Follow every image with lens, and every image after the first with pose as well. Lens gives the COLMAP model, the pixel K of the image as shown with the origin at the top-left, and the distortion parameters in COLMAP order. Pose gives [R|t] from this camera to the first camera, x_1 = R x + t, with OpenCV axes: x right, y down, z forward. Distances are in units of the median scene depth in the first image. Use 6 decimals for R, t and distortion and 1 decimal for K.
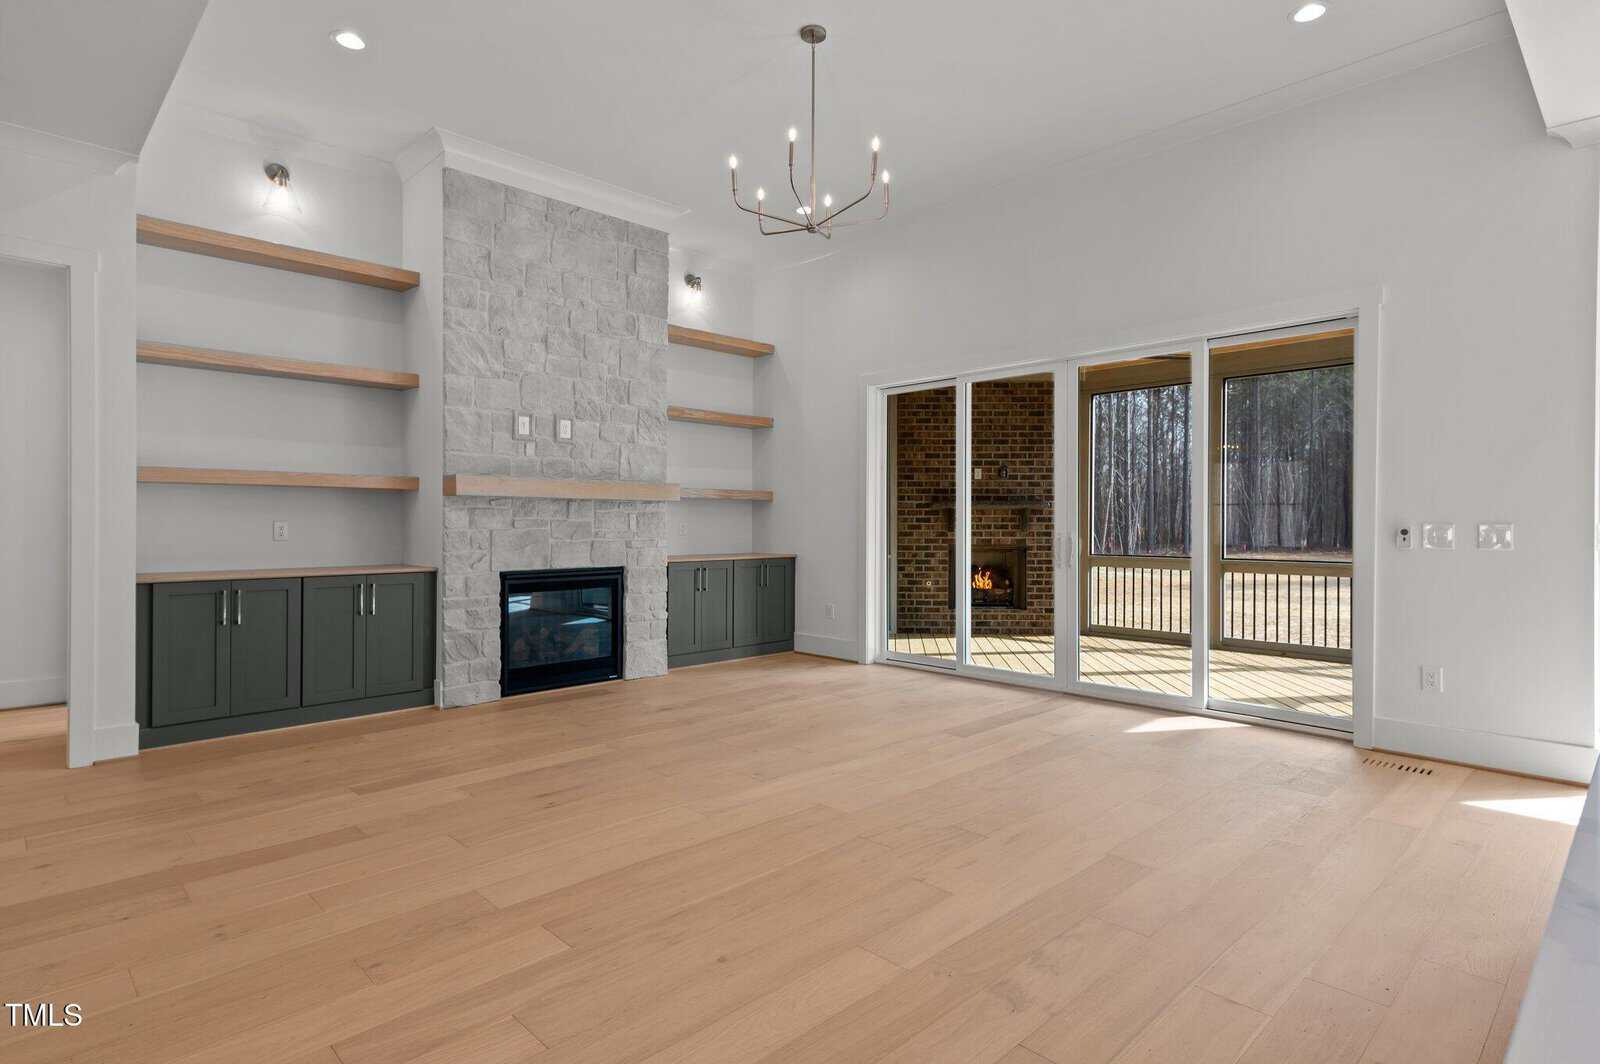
lens RADIAL K [[841.1, 0, 778.3], [0, 841.1, 520.9], [0, 0, 1]] dist [0.056432, -0.028324]
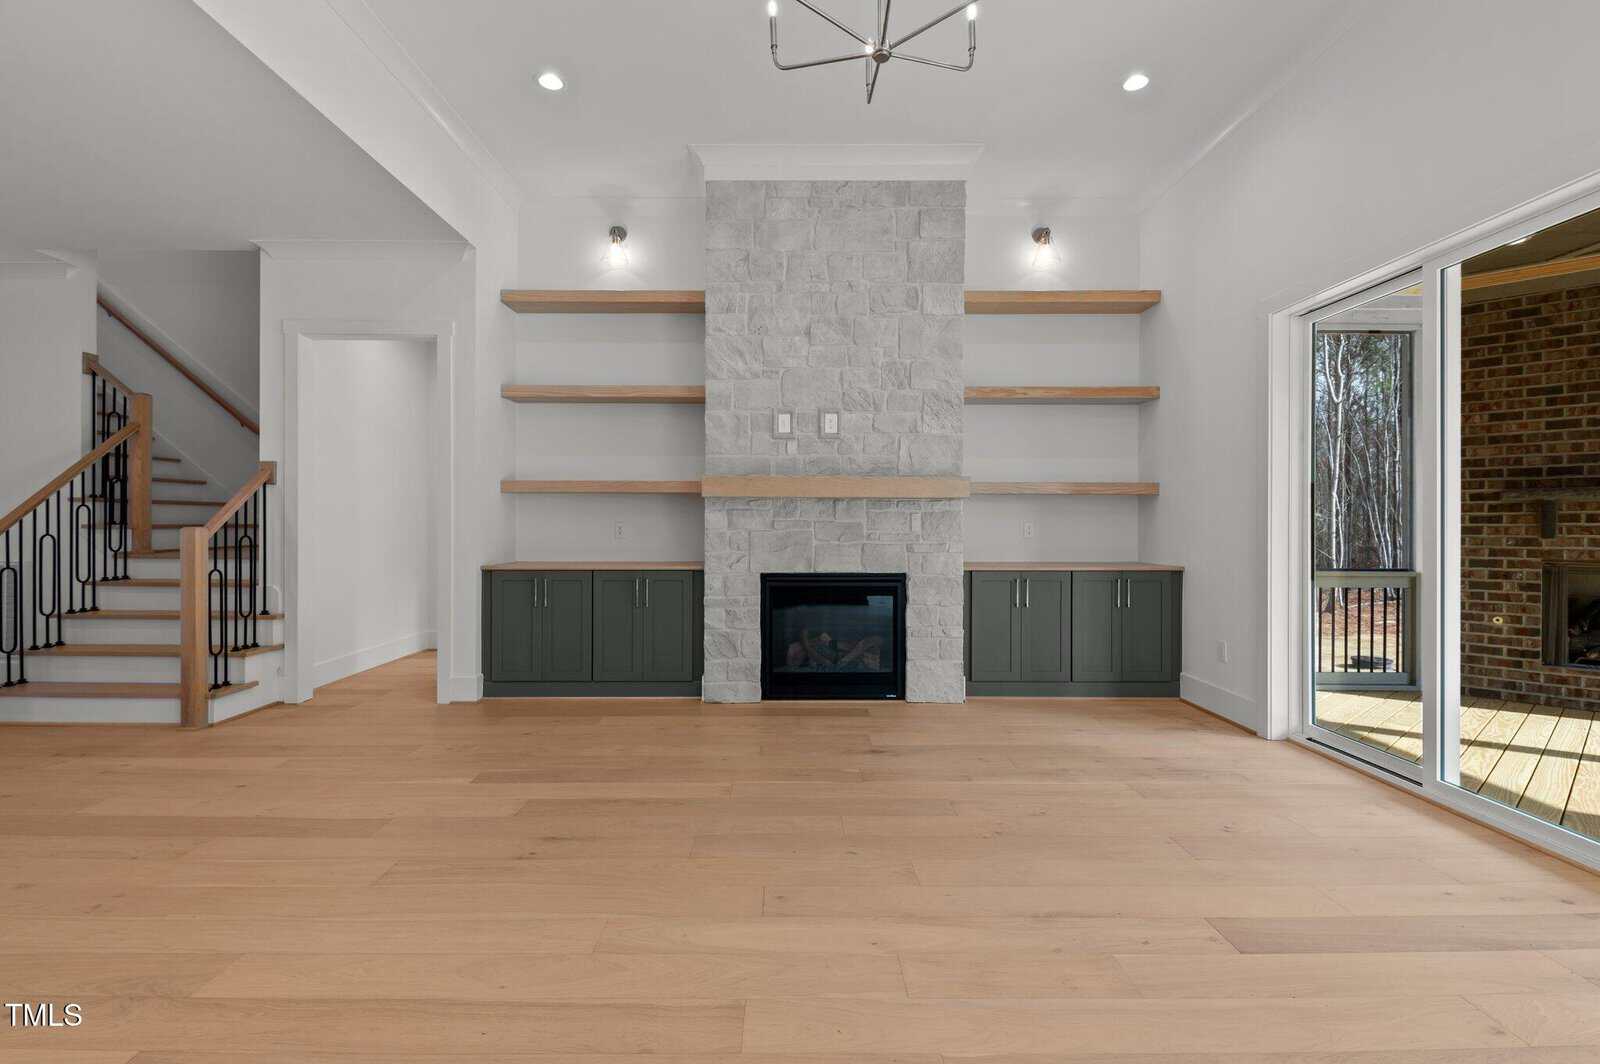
lens RADIAL K [[696.1, 0, 797.4], [0, 696.1, 526.1], [0, 0, 1]] dist [0.021414, -0.014427]
pose [[0.727246, 0.000713, -0.686376, 0.250416], [0.001727, 0.999994, 0.002868, 0.002556], [0.686375, -0.003272, 0.727241, 0.415930]]
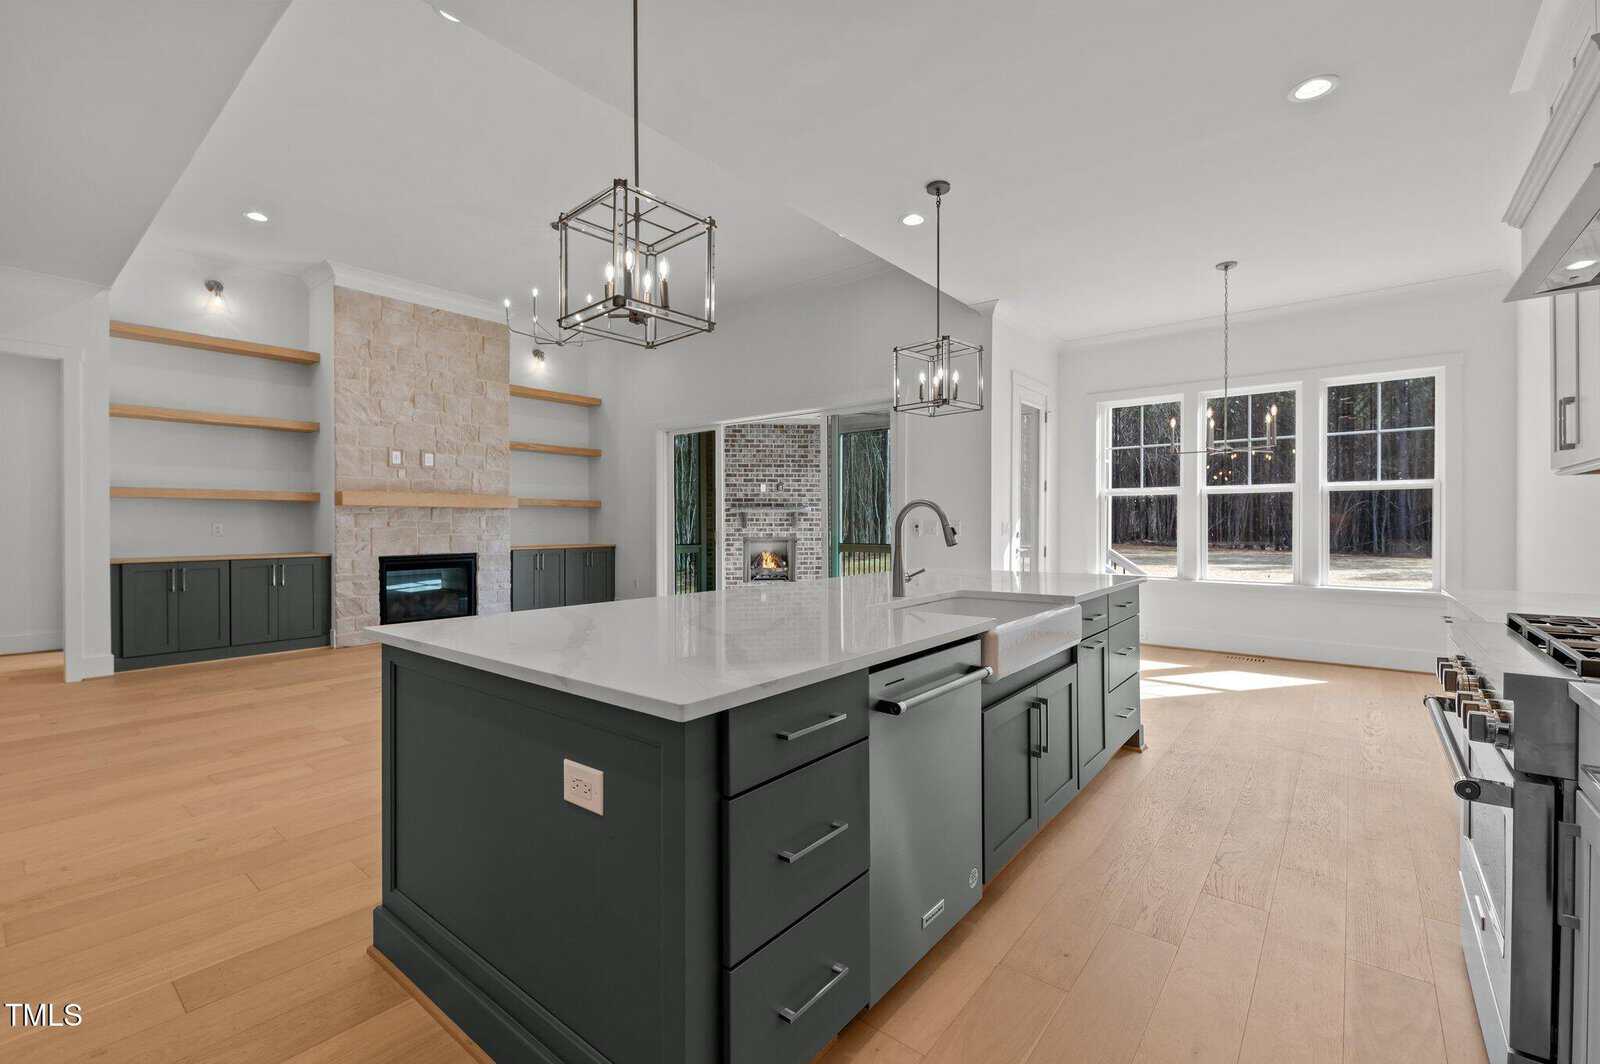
lens RADIAL K [[696.1, 0, 797.4], [0, 696.1, 526.1], [0, 0, 1]] dist [0.021414, -0.014427]
pose [[0.992355, -0.005478, 0.123291, 0.235449], [0.004591, 0.999962, 0.007475, 0.000992], [-0.123327, -0.006852, 0.992342, -0.291750]]
